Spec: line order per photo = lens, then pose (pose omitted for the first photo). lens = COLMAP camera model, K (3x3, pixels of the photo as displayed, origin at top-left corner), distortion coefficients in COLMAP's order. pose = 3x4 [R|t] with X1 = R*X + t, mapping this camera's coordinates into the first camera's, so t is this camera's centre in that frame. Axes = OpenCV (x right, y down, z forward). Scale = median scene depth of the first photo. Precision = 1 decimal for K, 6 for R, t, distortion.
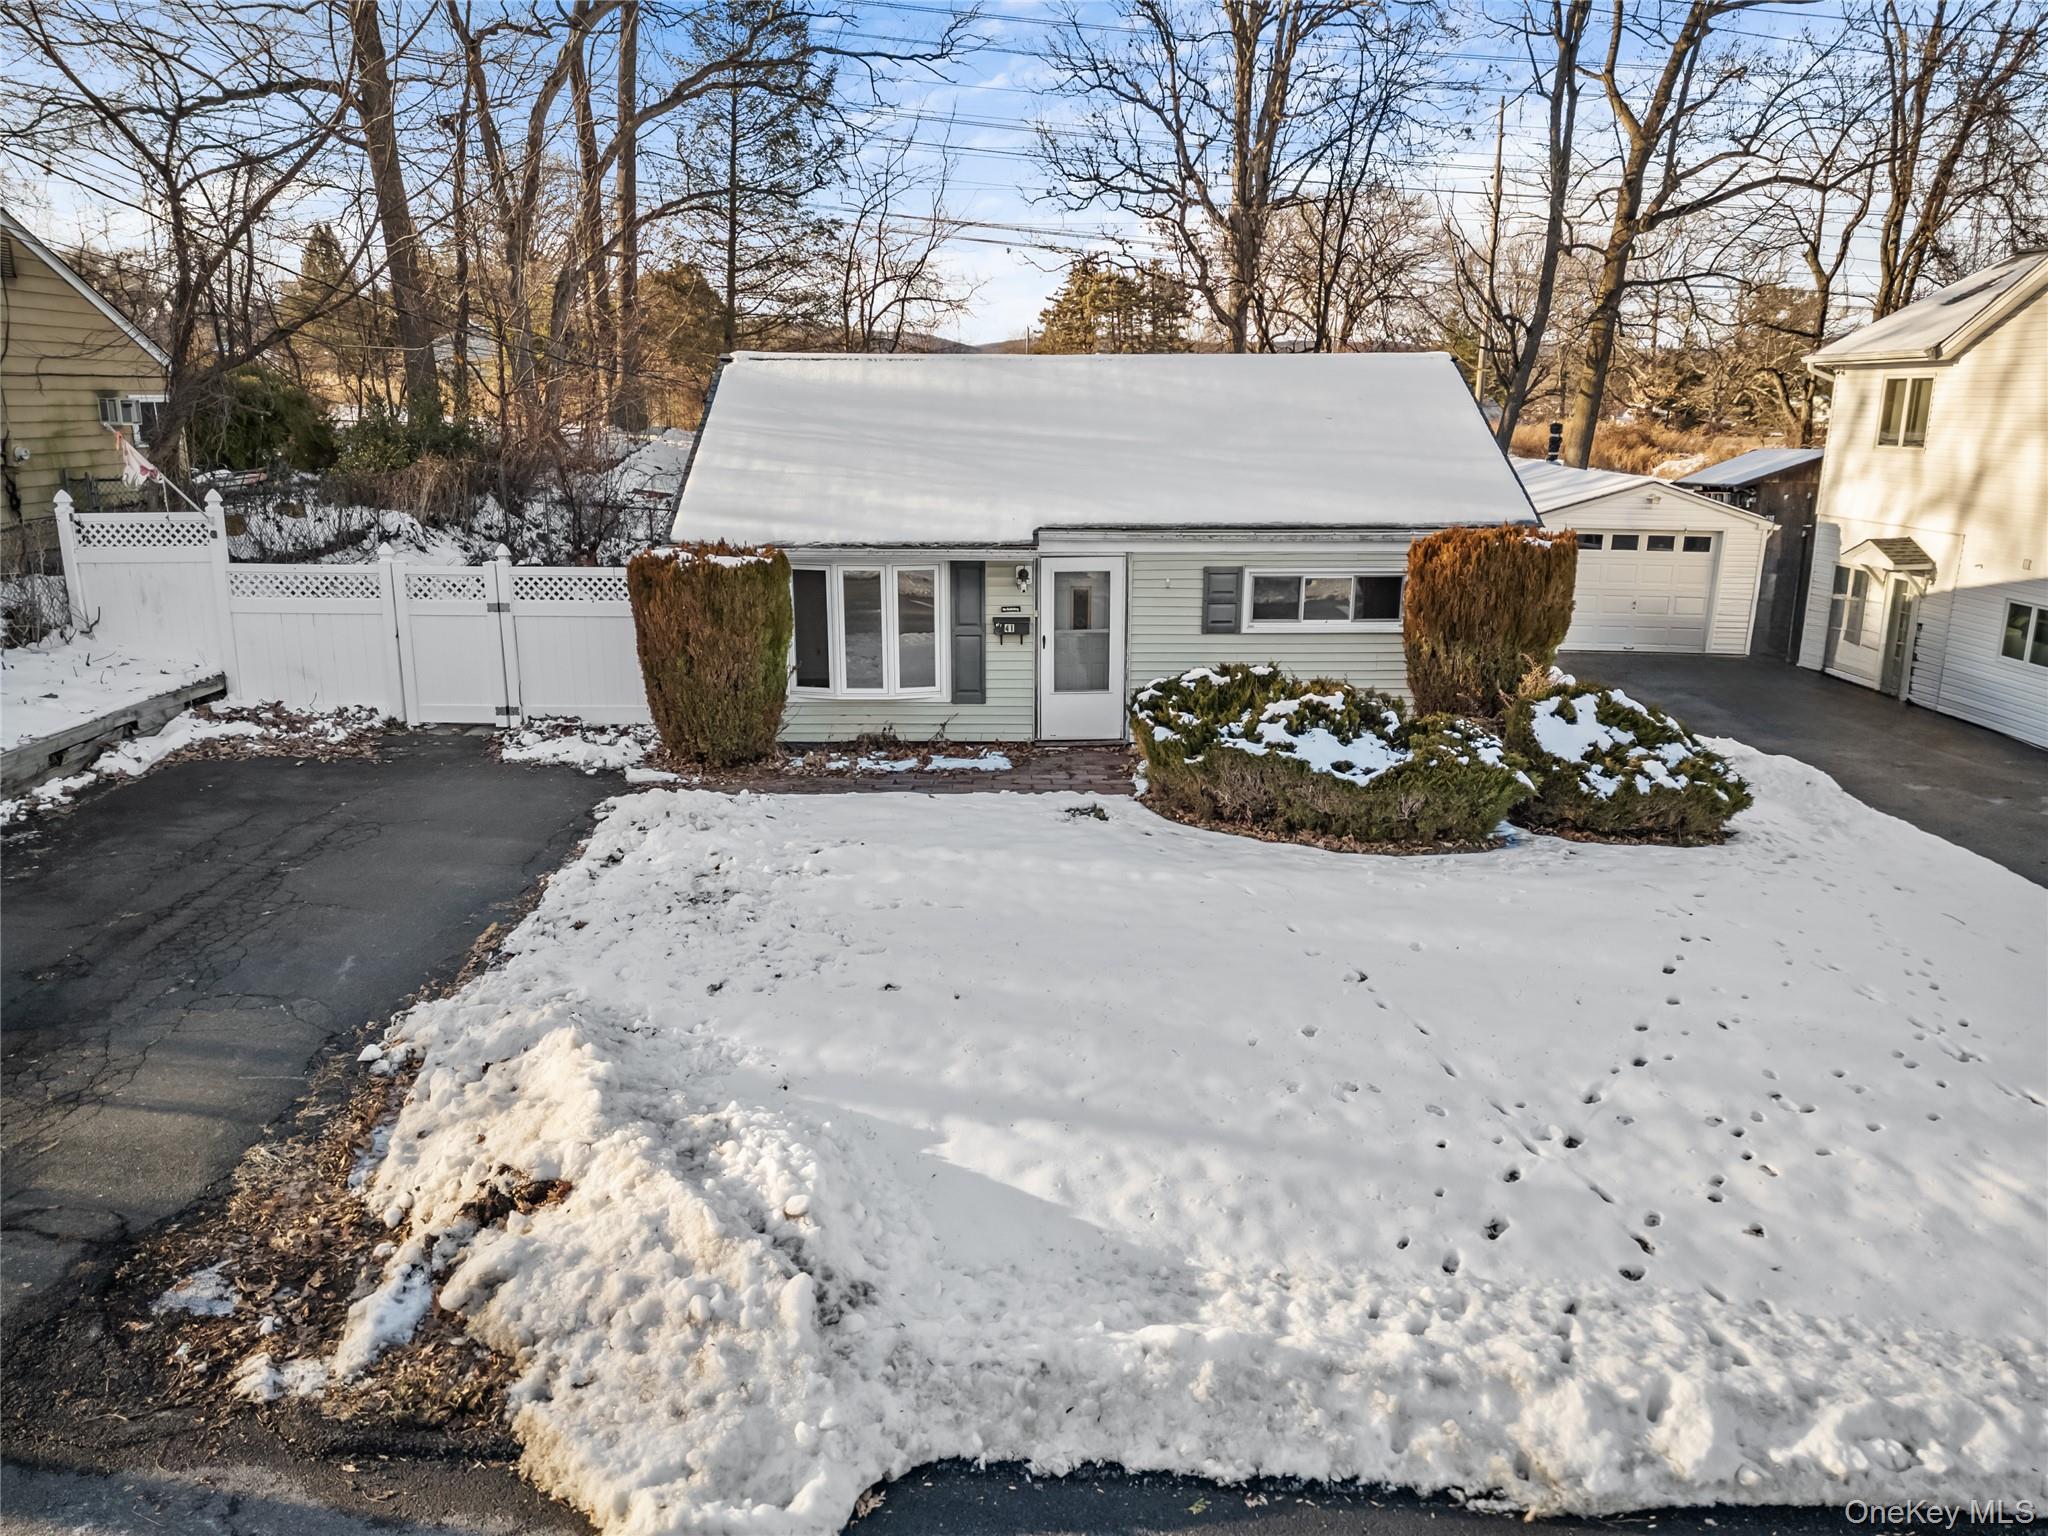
lens RADIAL K [[1441.3, 0, 1026.8], [0, 1441.3, 755.1], [0, 0, 1]] dist [0.035983, -0.034034]
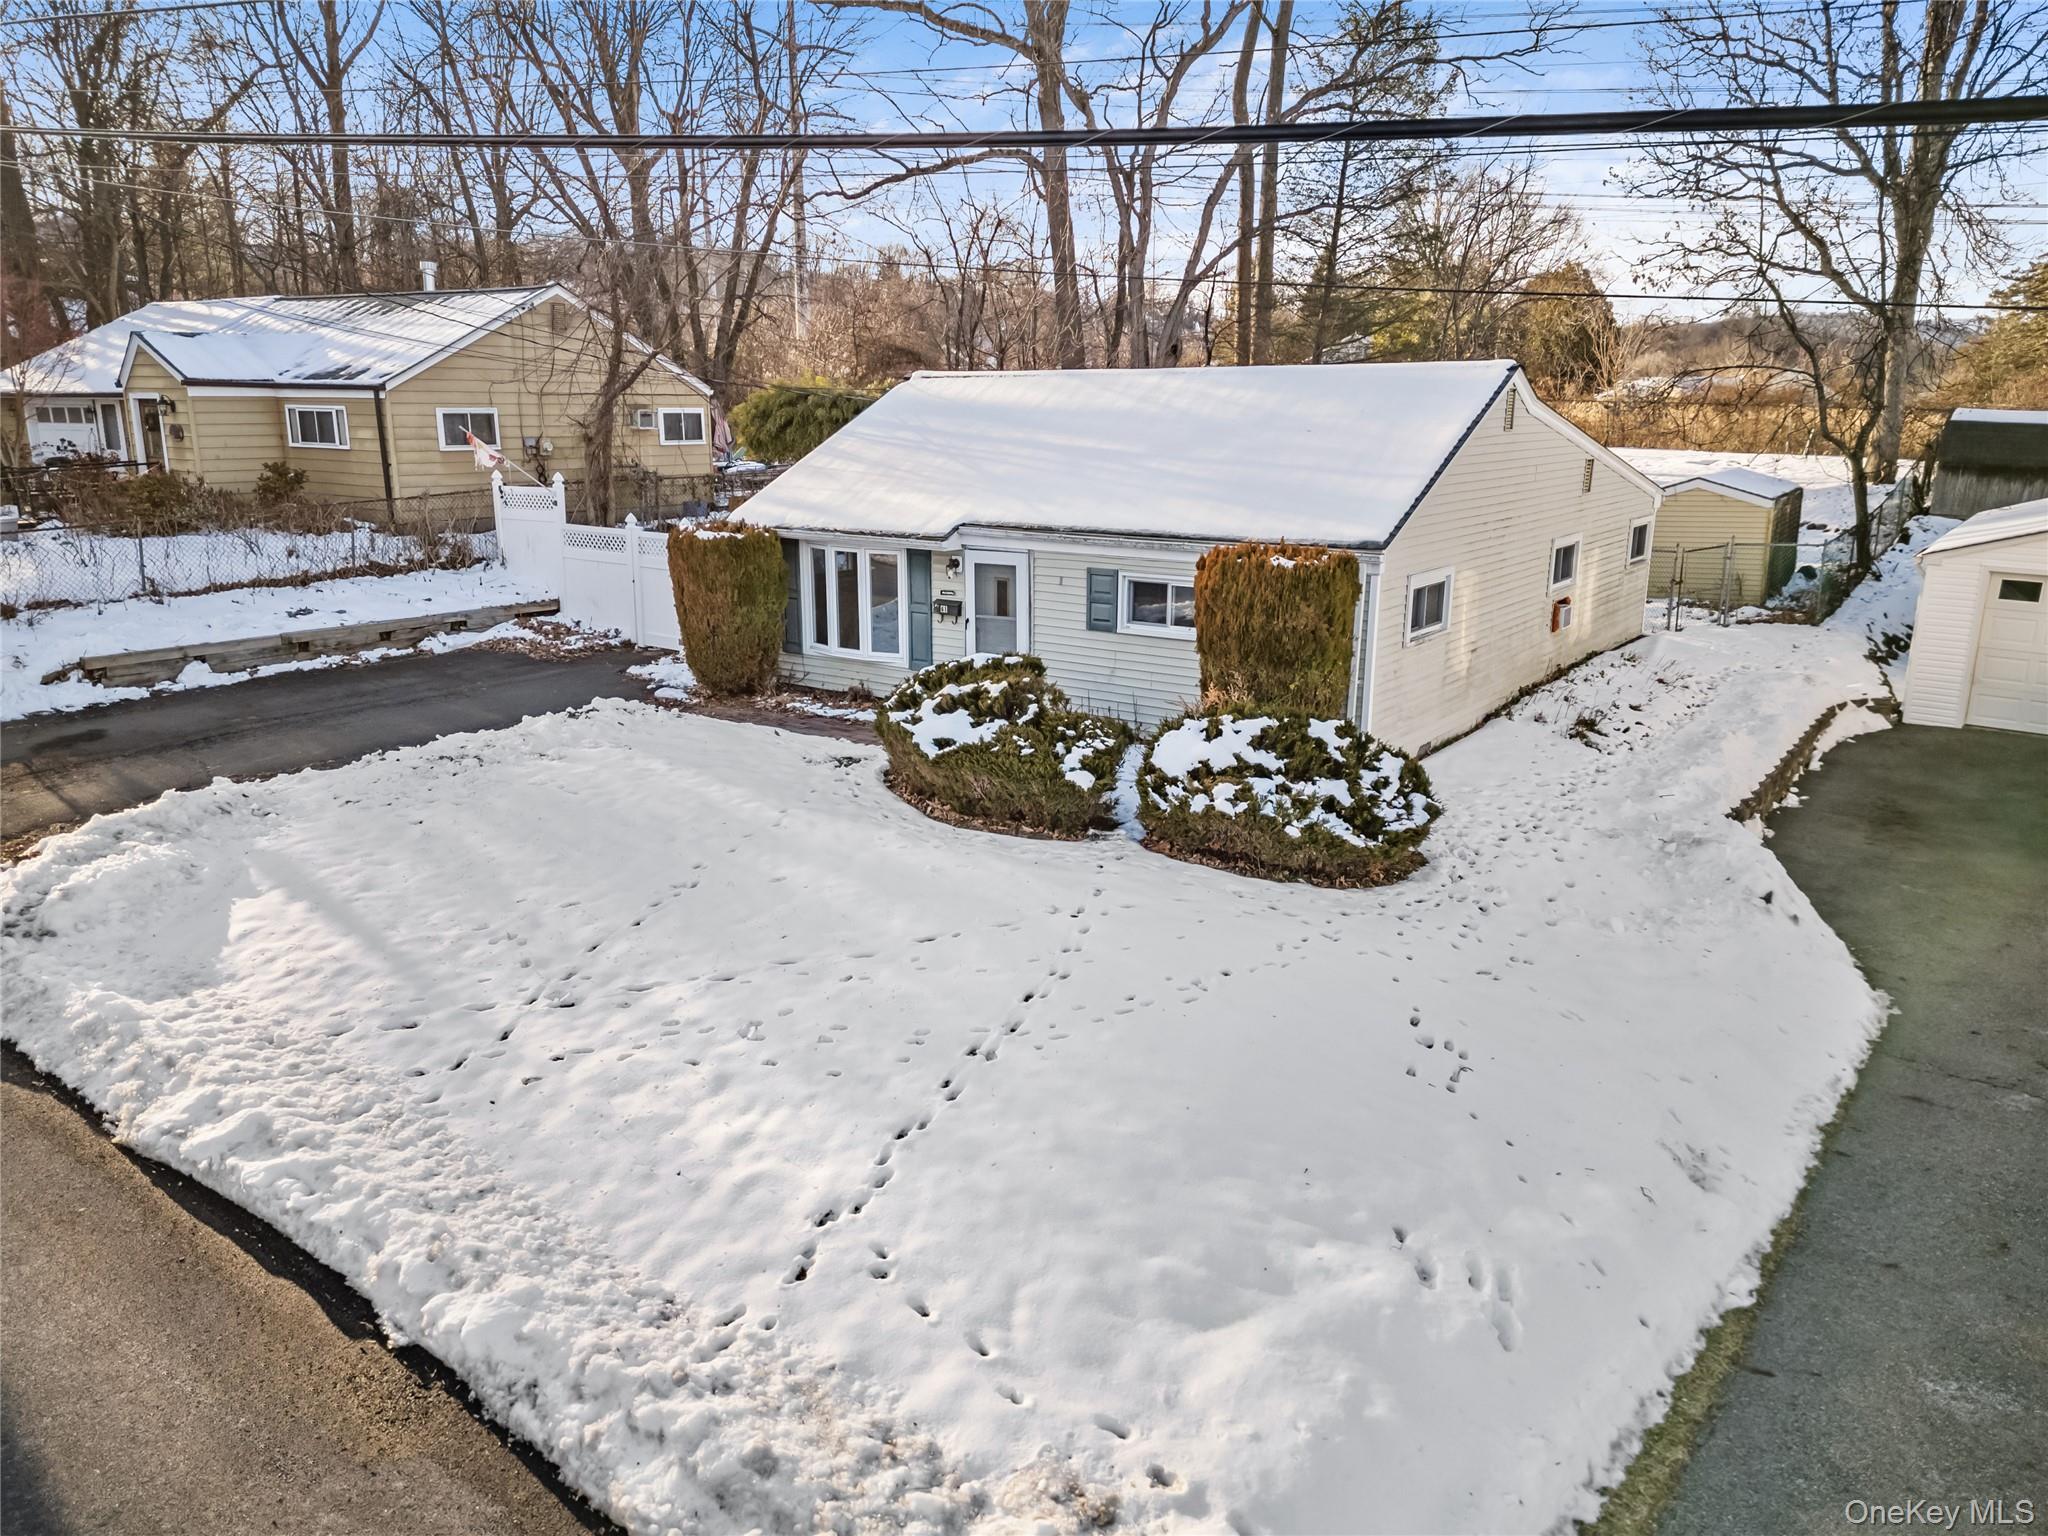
lens RADIAL K [[1441.3, 0, 1043.6], [0, 1441.3, 770.2], [0, 0, 1]] dist [0.035983, -0.034034]
pose [[0.814492, 0.145382, -0.561664, 0.777175], [-0.141621, 0.988631, 0.050530, -0.032729], [0.562625, 0.038387, 0.825821, 0.104751]]
